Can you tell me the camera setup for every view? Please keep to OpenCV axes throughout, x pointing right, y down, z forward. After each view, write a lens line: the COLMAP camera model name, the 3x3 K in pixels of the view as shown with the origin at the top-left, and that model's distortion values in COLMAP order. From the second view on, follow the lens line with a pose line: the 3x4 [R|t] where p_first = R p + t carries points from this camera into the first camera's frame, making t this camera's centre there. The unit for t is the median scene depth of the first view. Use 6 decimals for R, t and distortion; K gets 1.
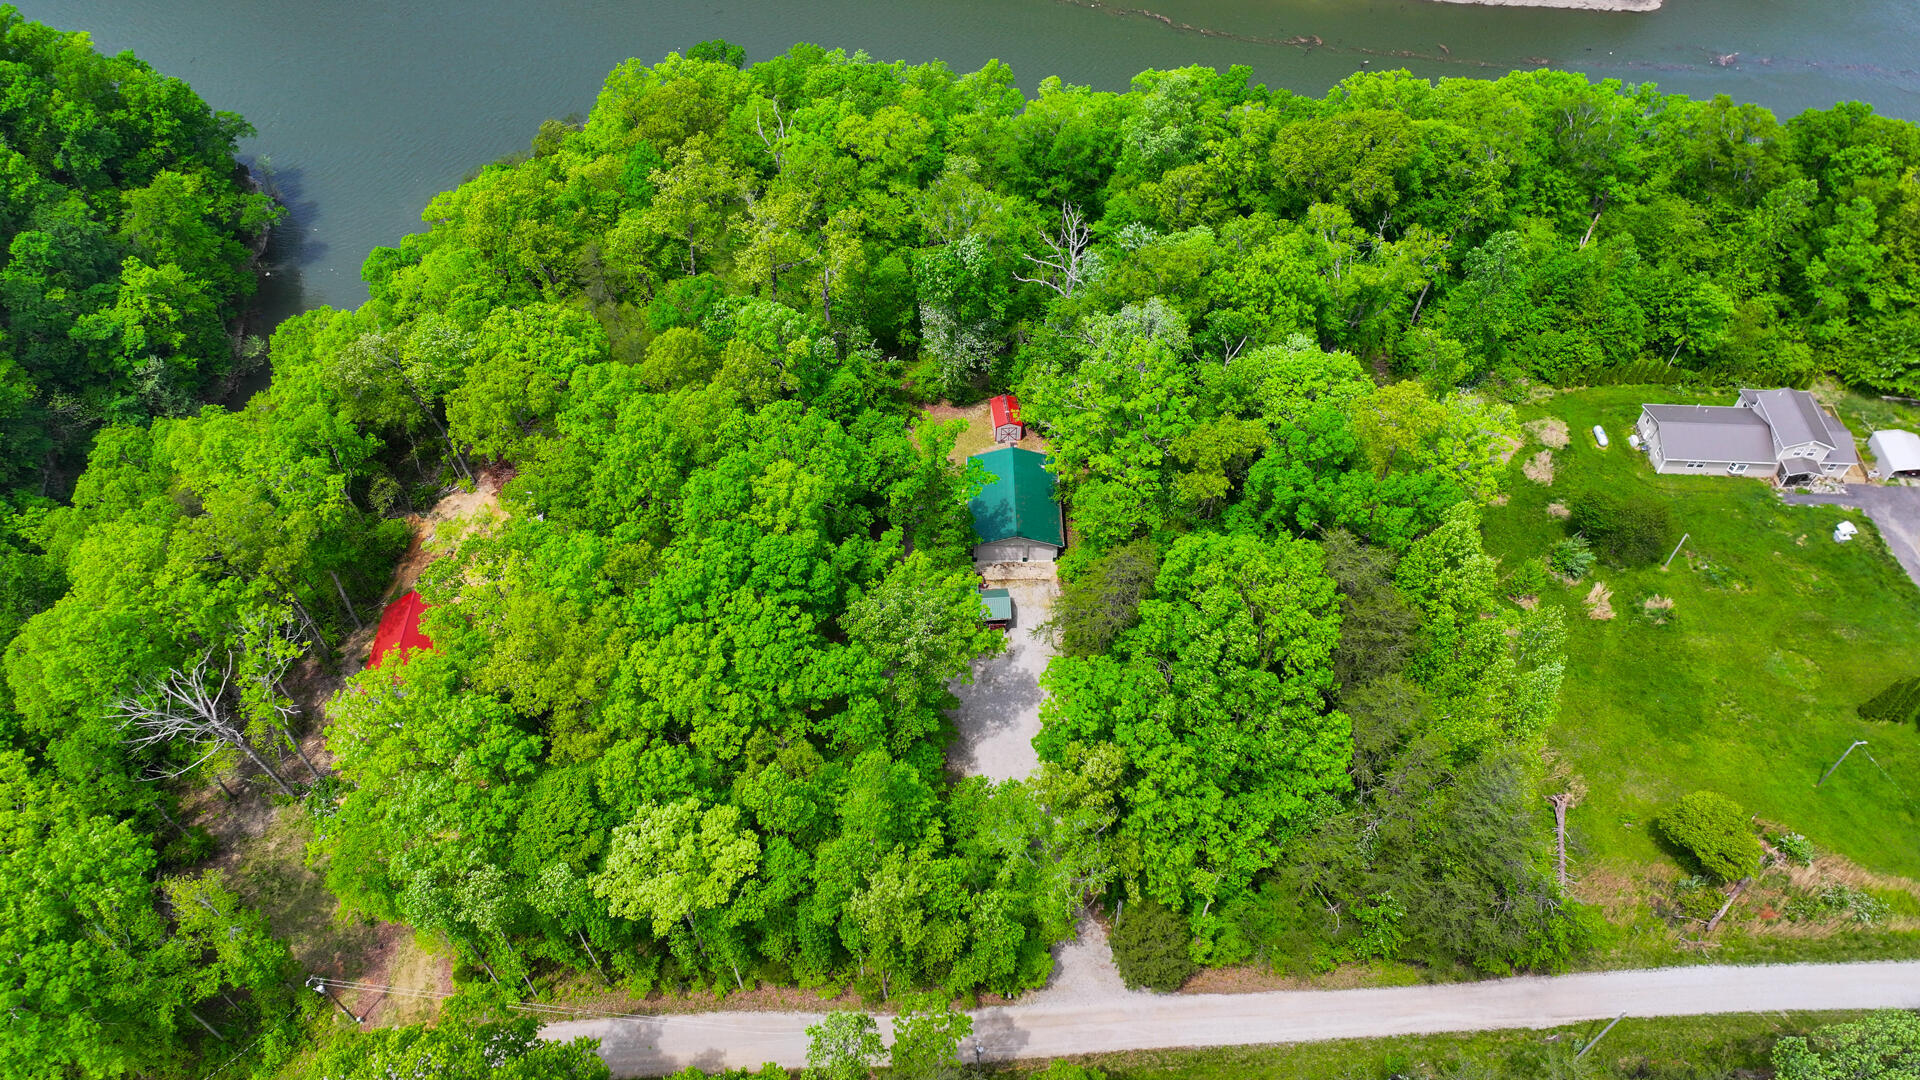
lens RADIAL K [[1343.3, 0, 960.0], [0, 1343.3, 540.0], [0, 0, 1]] dist [-0.006784, 0.027324]
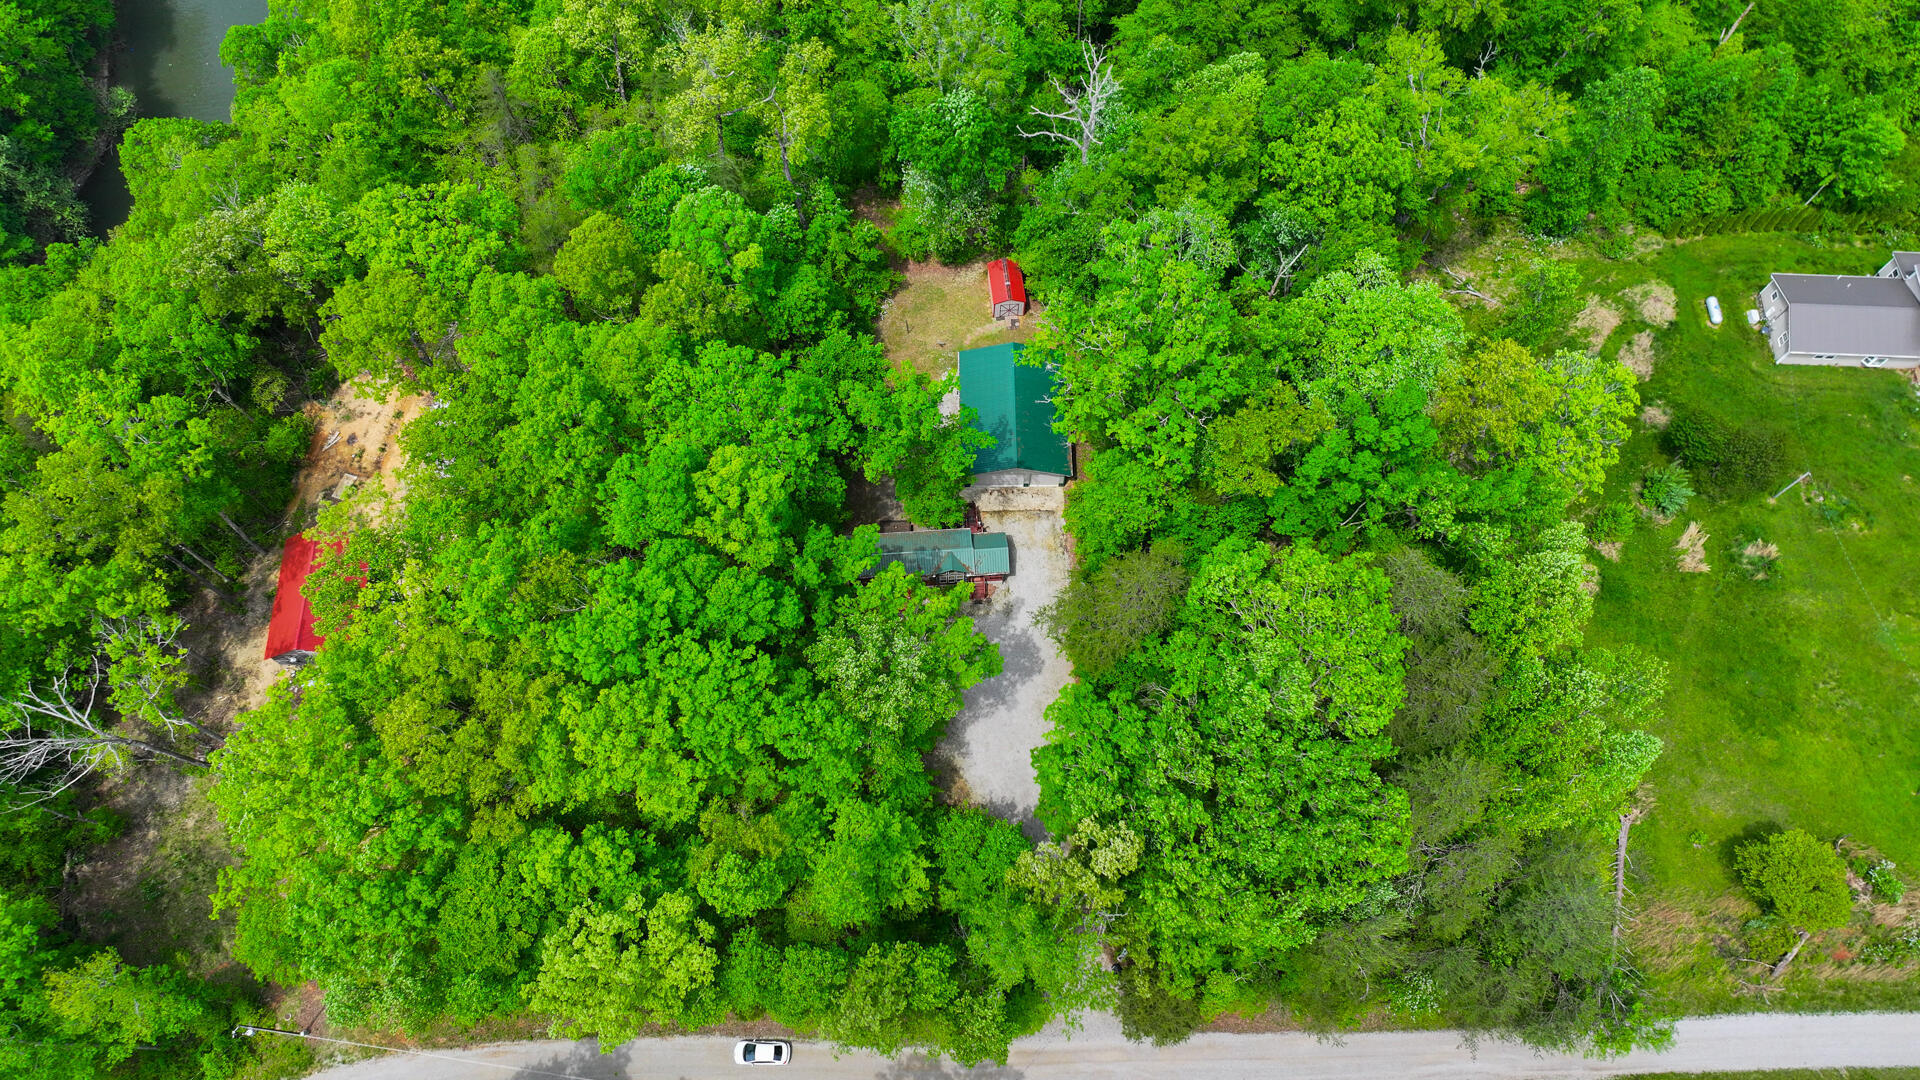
lens RADIAL K [[1343.5, 0, 956.9], [0, 1343.5, 539.8], [0, 0, 1]] dist [-0.005533, 0.026086]
pose [[0.999998, 0.002049, 0.000394, 0.004276], [-0.002076, 0.958215, 0.286041, -0.205898], [0.000208, -0.286042, 0.958217, 0.176284]]
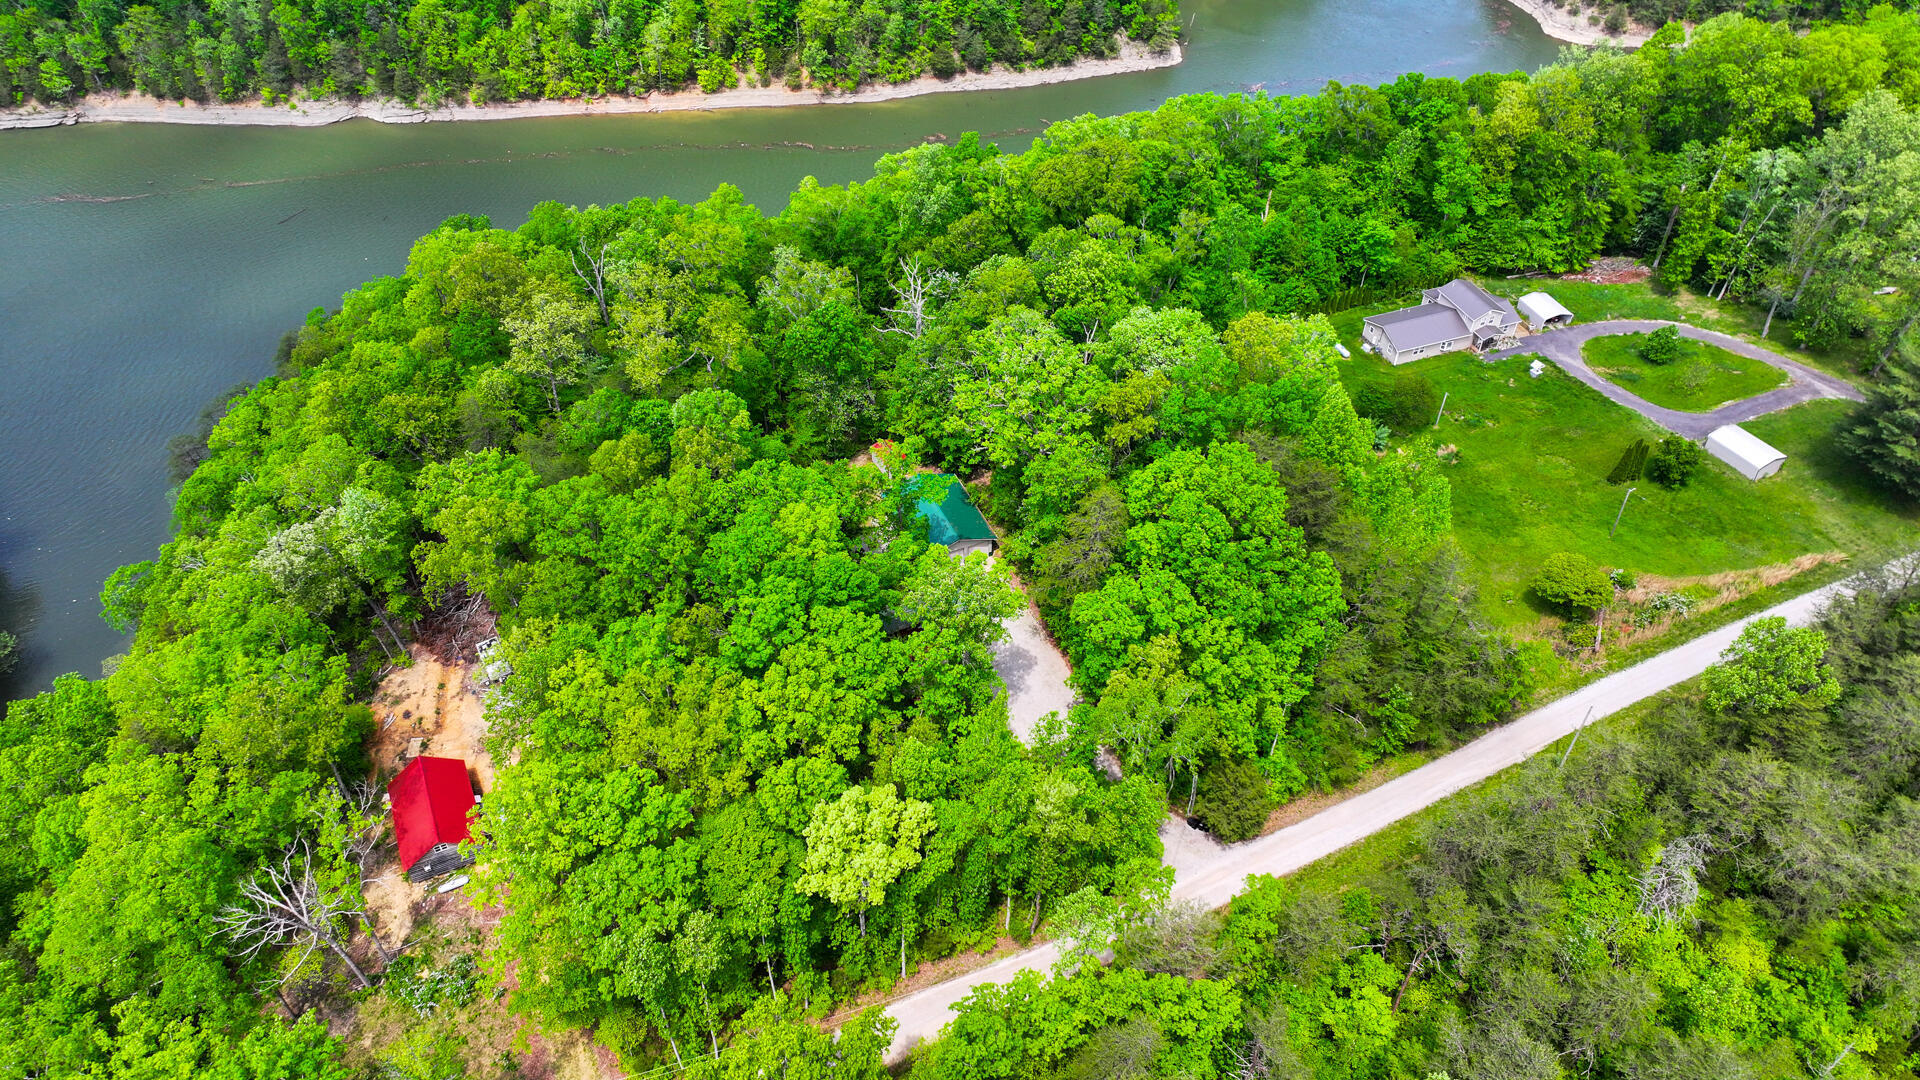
lens RADIAL K [[1343.5, 0, 956.9], [0, 1343.5, 539.8], [0, 0, 1]] dist [-0.005533, 0.026086]
pose [[0.919469, -0.271073, 0.284773, -0.286135], [0.300685, 0.951498, -0.065124, 0.071313], [-0.253308, 0.145506, 0.956380, -0.078297]]
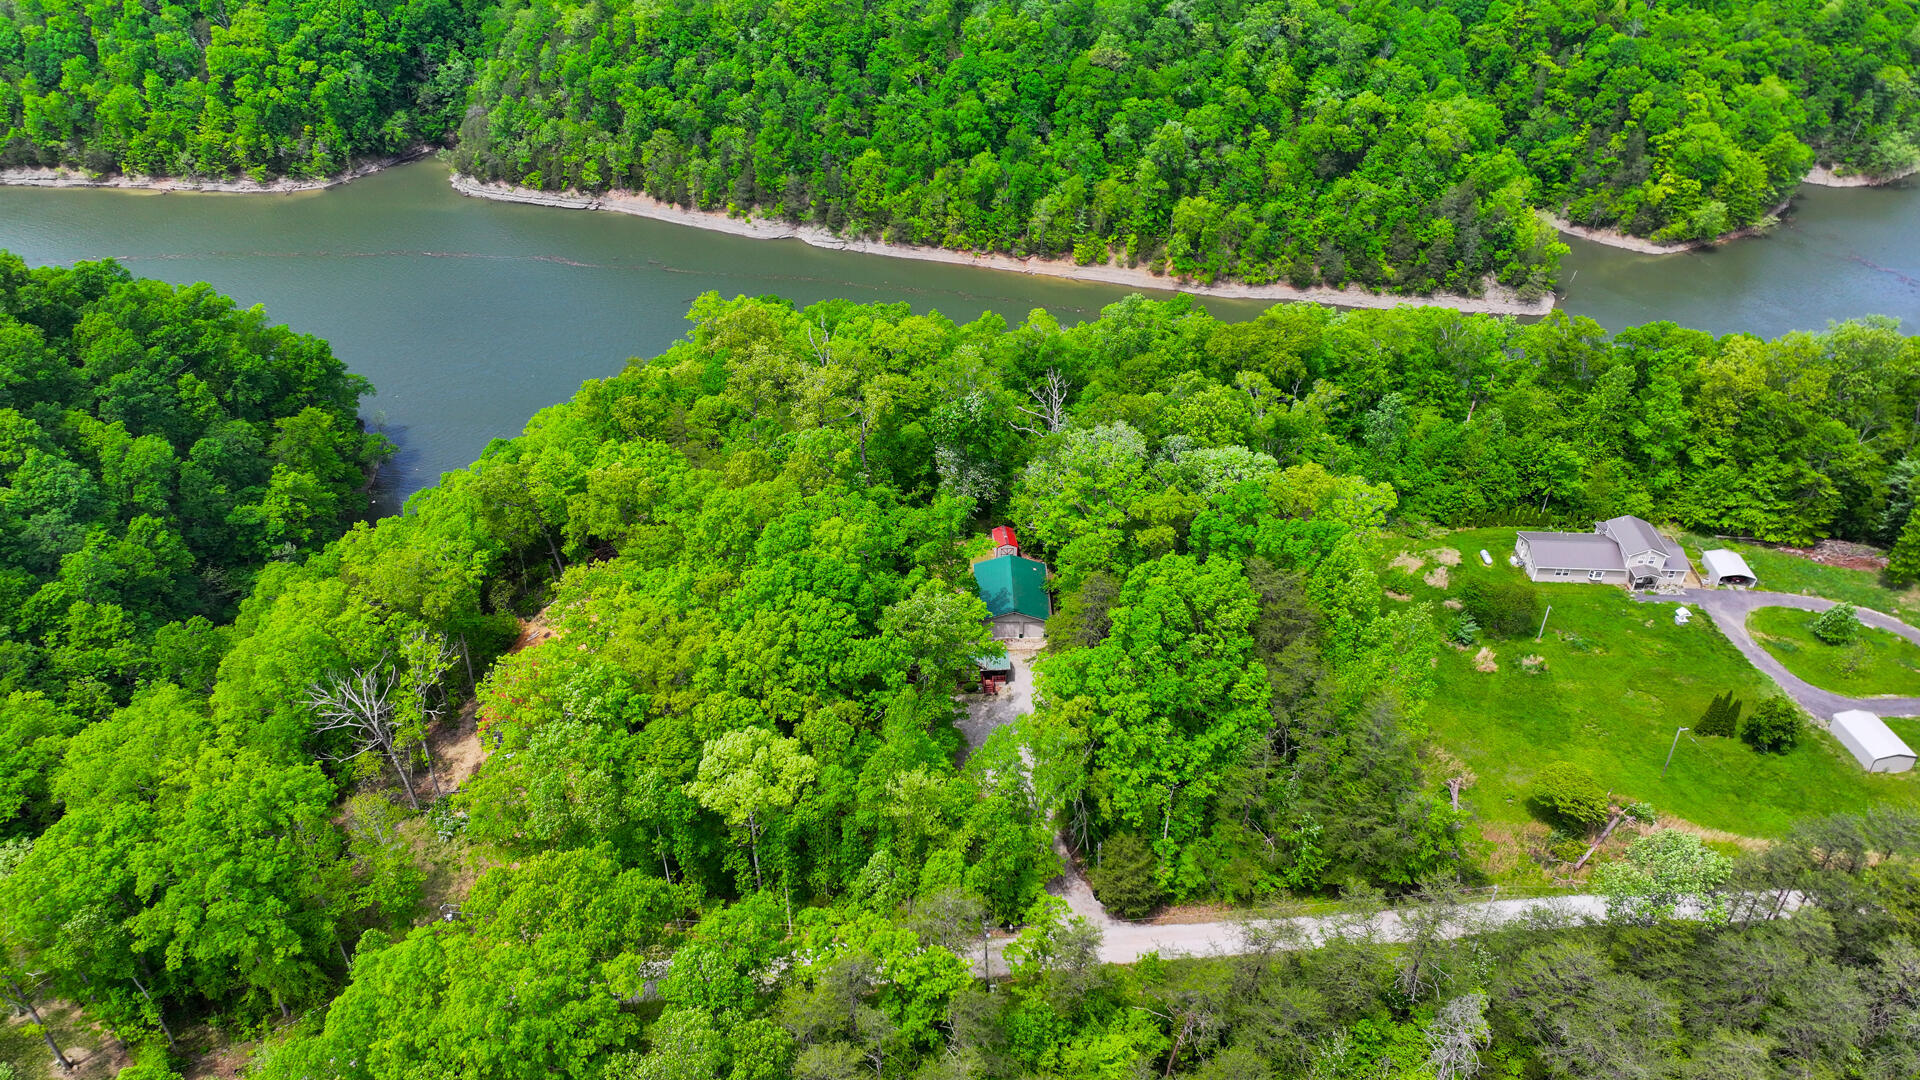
lens RADIAL K [[1343.5, 0, 956.9], [0, 1343.5, 539.8], [0, 0, 1]] dist [-0.005533, 0.026086]
pose [[0.999997, -0.000652, -0.002183, -0.007790], [0.000053, 0.964590, -0.263755, 0.266770], [0.002278, 0.263754, 0.964587, -0.224668]]
